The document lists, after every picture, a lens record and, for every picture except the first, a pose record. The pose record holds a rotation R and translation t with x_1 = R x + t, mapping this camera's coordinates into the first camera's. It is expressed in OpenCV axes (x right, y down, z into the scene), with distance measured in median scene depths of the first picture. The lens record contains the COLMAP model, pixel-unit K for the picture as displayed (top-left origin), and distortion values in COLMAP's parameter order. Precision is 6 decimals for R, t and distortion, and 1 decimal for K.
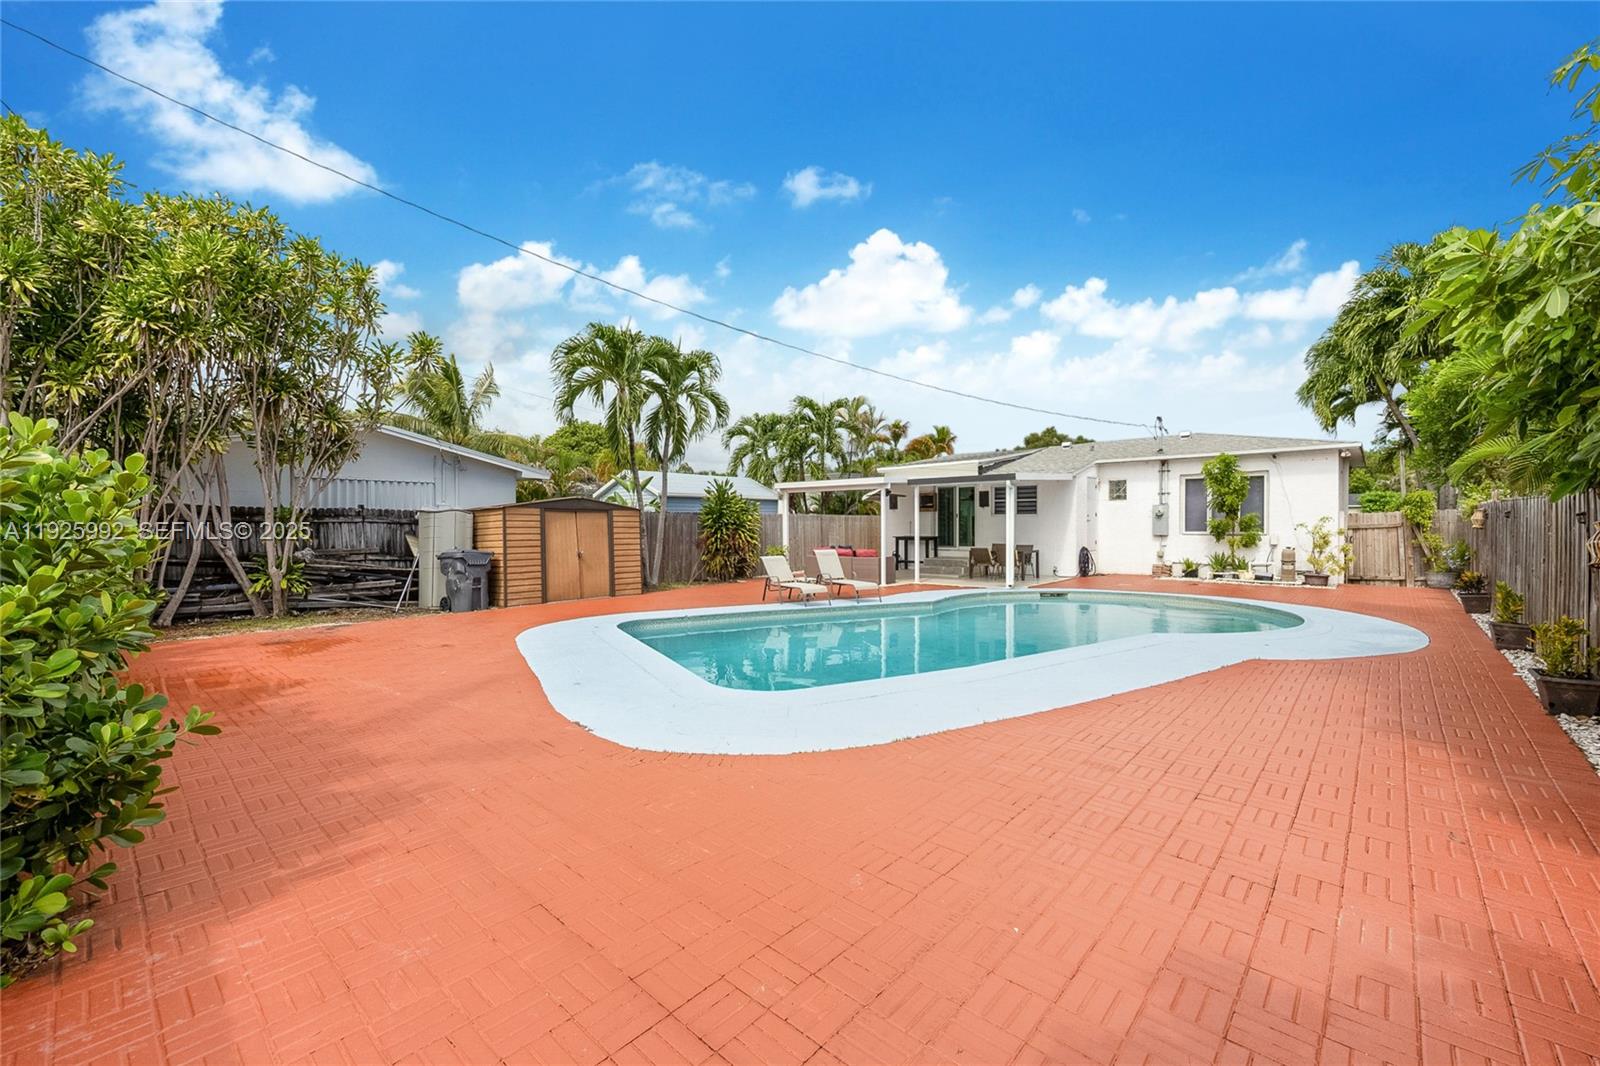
lens RADIAL K [[632.6, 0, 800.0], [0, 632.6, 533.0], [0, 0, 1]] dist [-0.001690, 0.000065]
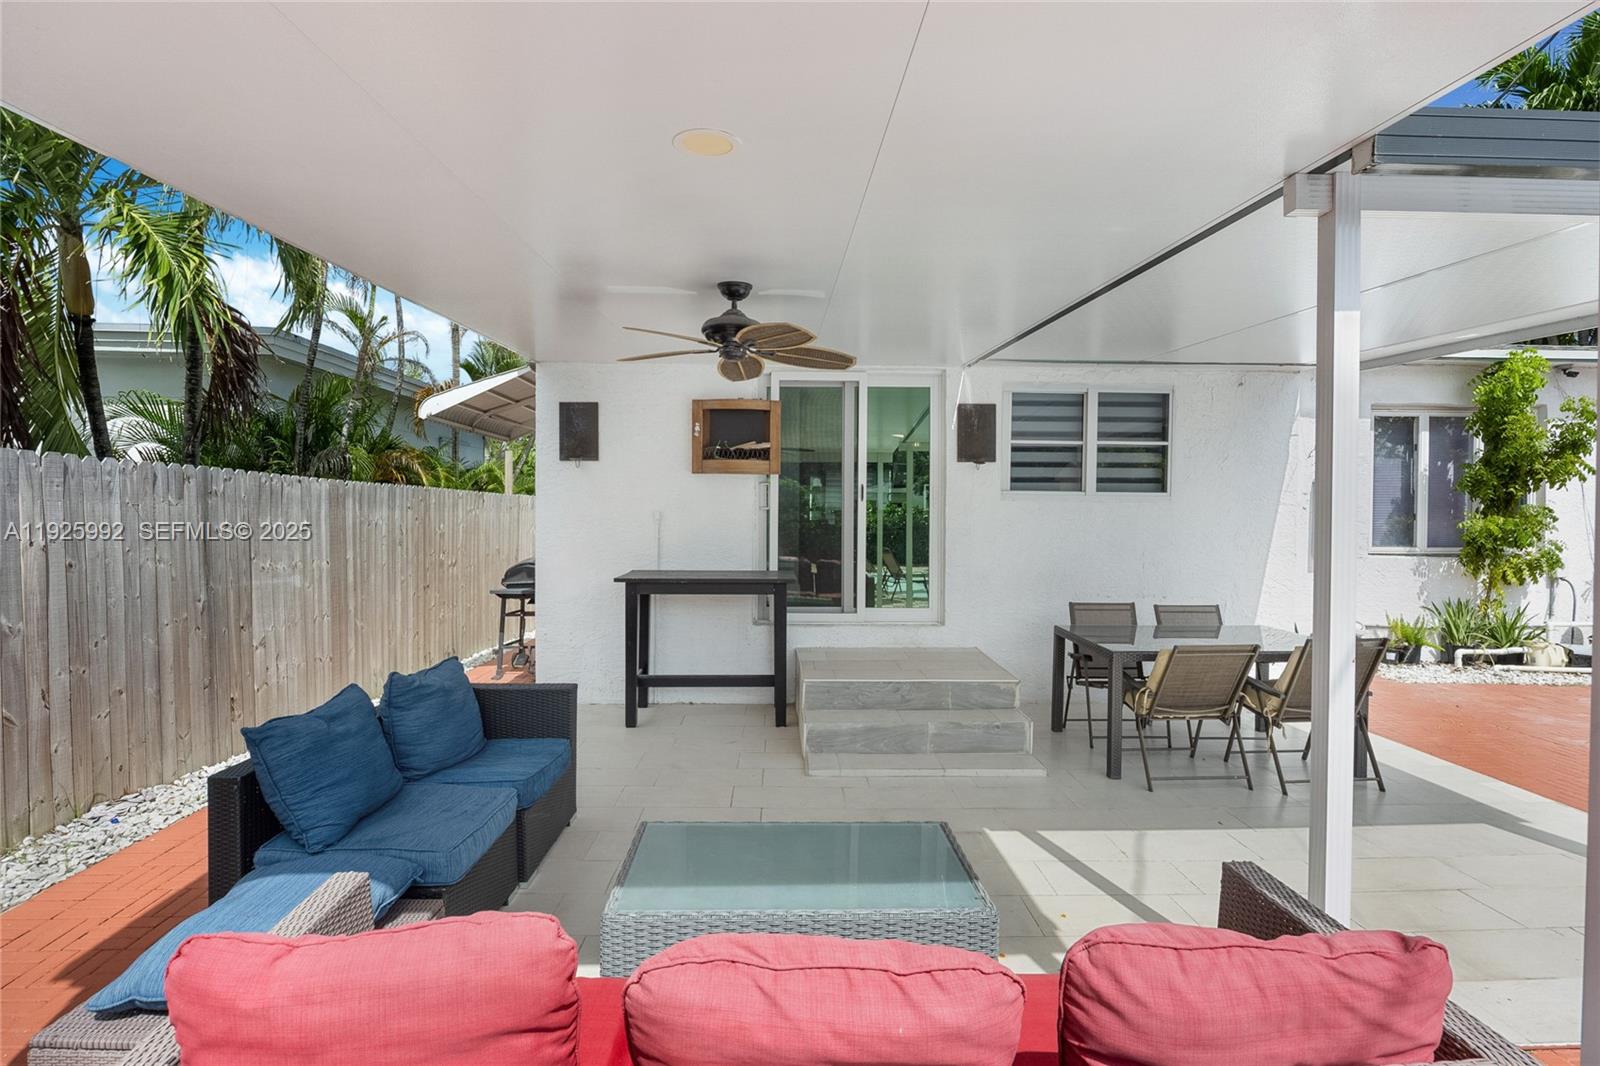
lens RADIAL K [[760.3, 0, 800.0], [0, 760.3, 533.0], [0, 0, 1]] dist [-0.000389, 0.000011]
pose [[0.745331, -0.004080, 0.666682, 0.020419], [-0.001325, 0.999970, 0.007601, -0.015038], [-0.666693, -0.006549, 0.745304, 0.893400]]
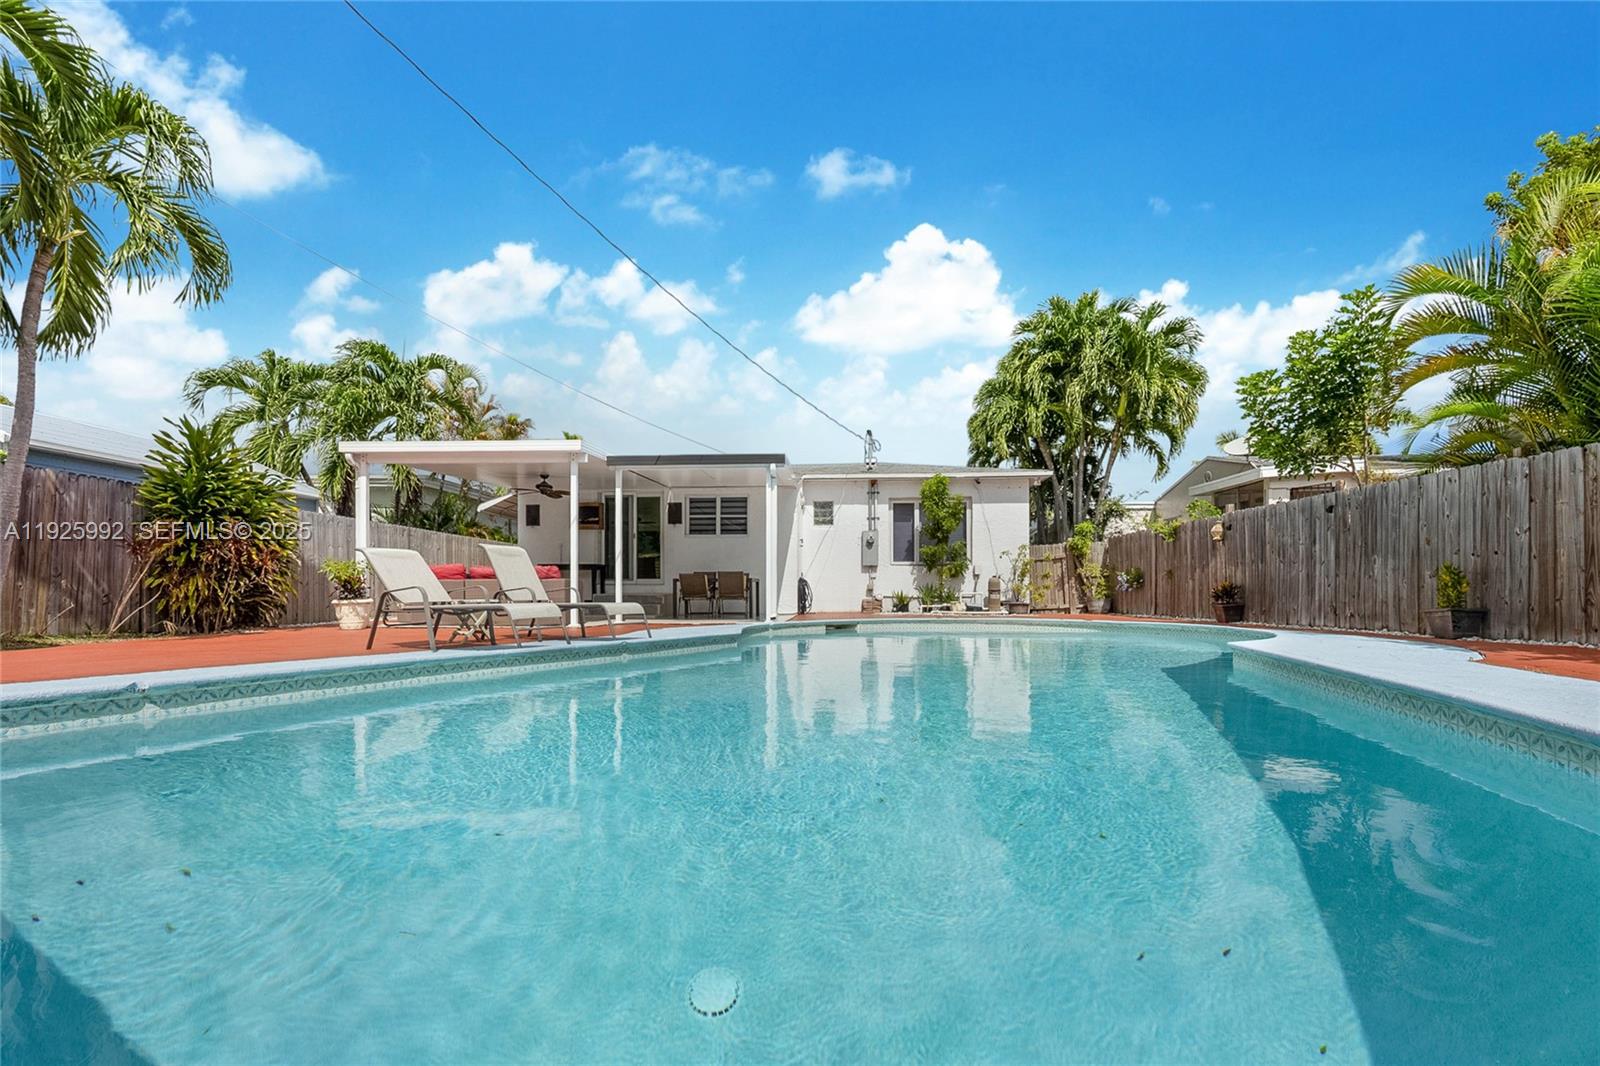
lens RADIAL K [[673.7, 0, 795.1], [0, 673.7, 591.4], [0, 0, 1]] dist [-0.001591, -0.000279]
pose [[0.800915, 0.005650, 0.598751, -0.068468], [0.004058, 0.999881, -0.014863, 0.053053], [-0.598764, 0.014334, 0.800797, 0.329337]]
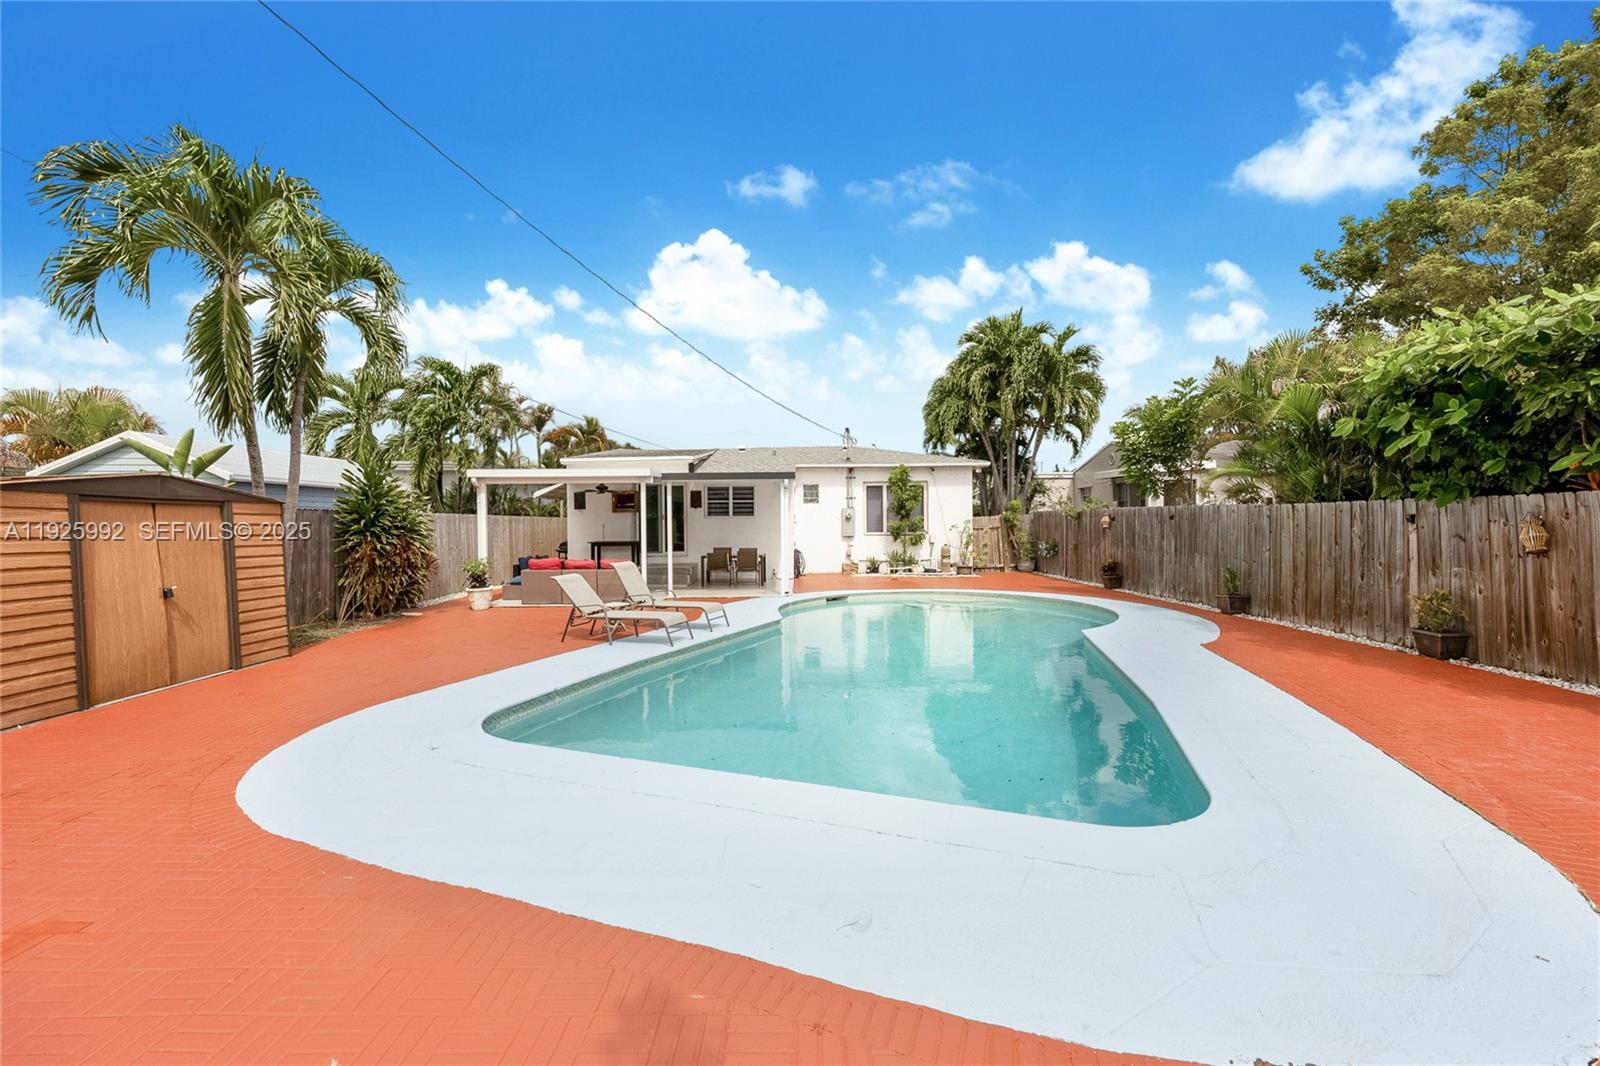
lens RADIAL K [[632.6, 0, 800.0], [0, 632.6, 533.0], [0, 0, 1]] dist [-0.001690, 0.000065]
pose [[0.761133, -0.010801, 0.648506, -0.208626], [0.013710, 0.999906, 0.000563, -0.003773], [-0.648451, 0.008462, 0.761210, 0.227745]]
